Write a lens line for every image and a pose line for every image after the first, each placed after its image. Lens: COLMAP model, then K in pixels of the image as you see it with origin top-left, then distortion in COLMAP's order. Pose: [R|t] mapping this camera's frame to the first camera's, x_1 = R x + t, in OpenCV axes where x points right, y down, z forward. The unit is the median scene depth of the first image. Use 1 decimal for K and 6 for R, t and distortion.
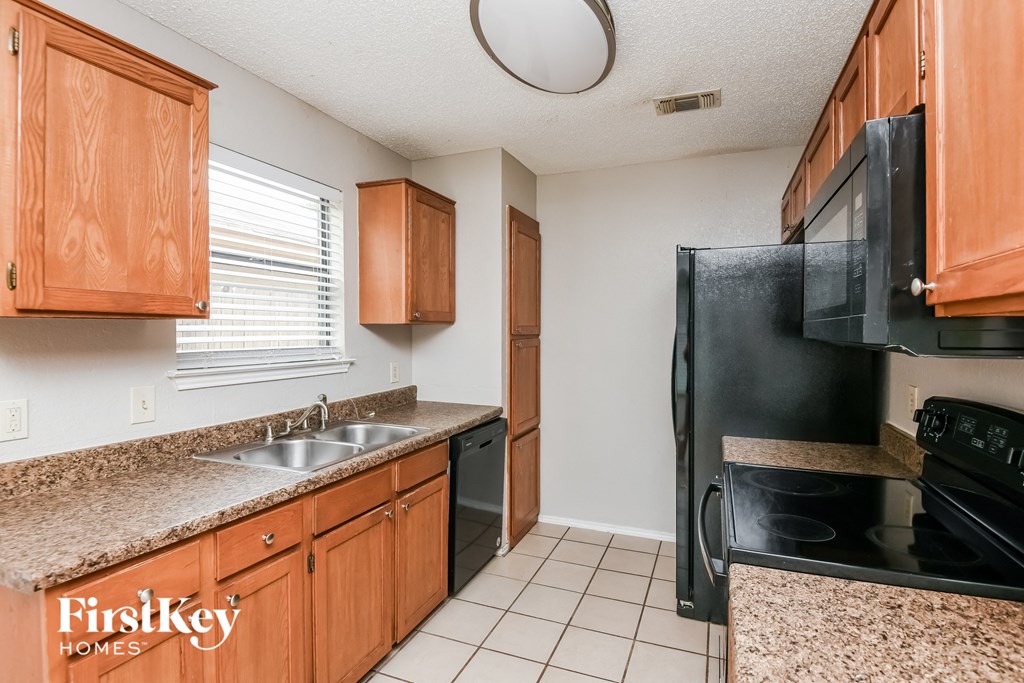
lens RADIAL K [[484.6, 0, 505.7], [0, 484.6, 337.1], [0, 0, 1]] dist [-0.001812, -0.008261]
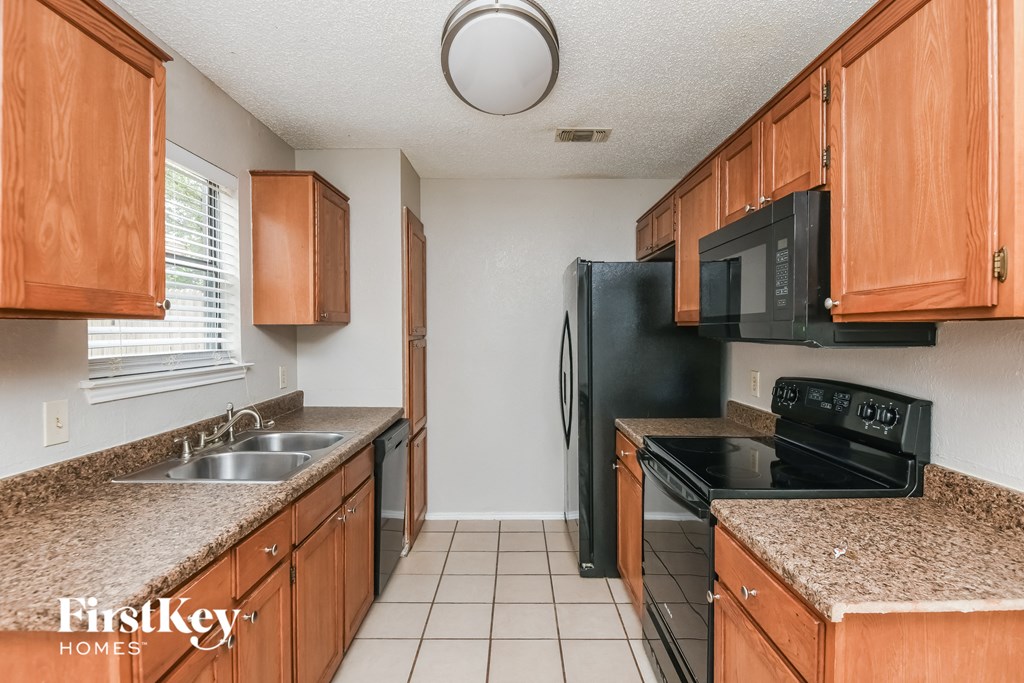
lens RADIAL K [[484.6, 0, 517.8], [0, 484.6, 337.3], [0, 0, 1]] dist [-0.001812, -0.008261]
pose [[0.935379, -0.007311, 0.353571, -0.279485], [0.007521, 0.999971, 0.000781, -0.001119], [-0.353567, 0.001929, 0.935407, -0.048279]]
